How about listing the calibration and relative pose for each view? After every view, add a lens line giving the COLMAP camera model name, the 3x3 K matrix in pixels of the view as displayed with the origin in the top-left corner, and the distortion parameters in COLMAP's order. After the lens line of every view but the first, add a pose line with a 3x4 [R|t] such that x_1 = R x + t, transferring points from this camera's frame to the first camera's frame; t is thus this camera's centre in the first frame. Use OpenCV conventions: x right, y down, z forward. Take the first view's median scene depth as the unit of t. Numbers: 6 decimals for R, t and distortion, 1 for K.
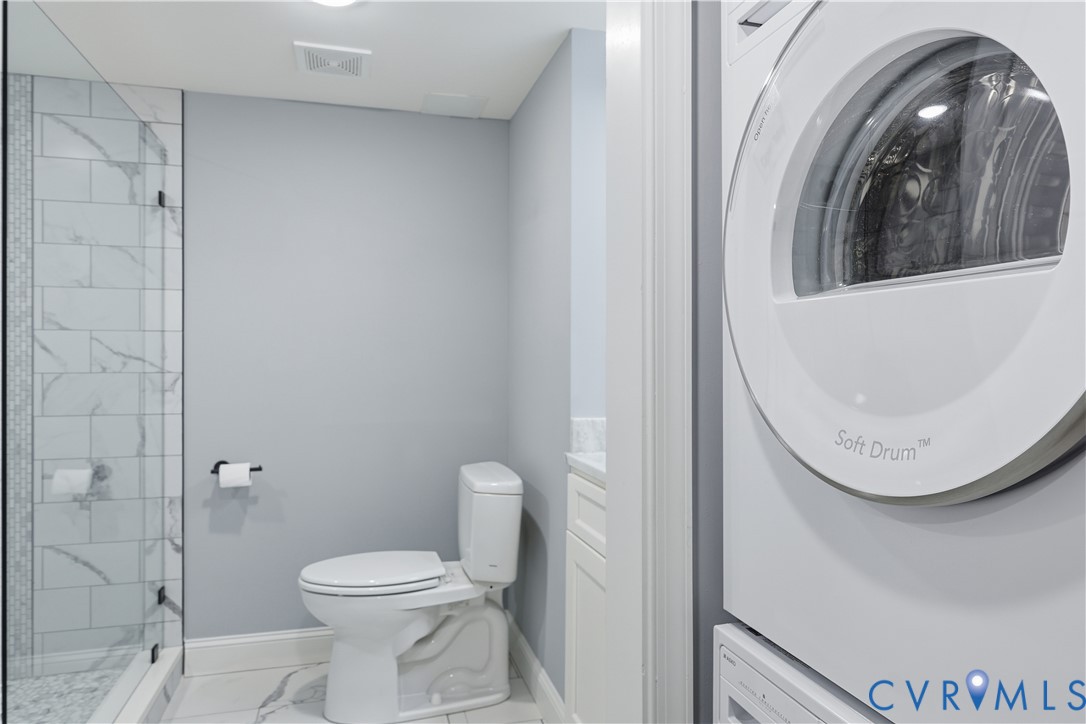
lens RADIAL K [[701.9, 0, 545.4], [0, 701.9, 359.4], [0, 0, 1]] dist [0.004317, 0.001219]
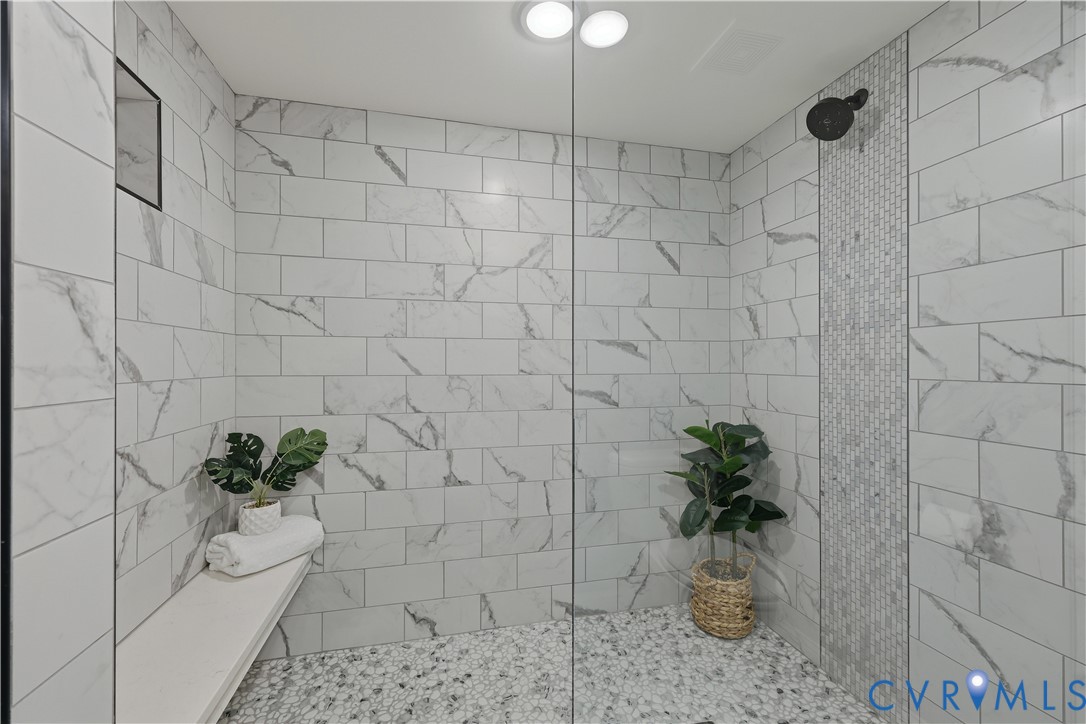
lens RADIAL K [[444.9, 0, 543.1], [0, 444.9, 362.9], [0, 0, 1]] dist [0.003466, 0.000234]
pose [[-0.040289, -0.002305, -0.999185, -0.168392], [-0.000143, 0.999997, -0.002301, 0.001138], [0.999188, 0.000050, -0.040289, 0.572623]]
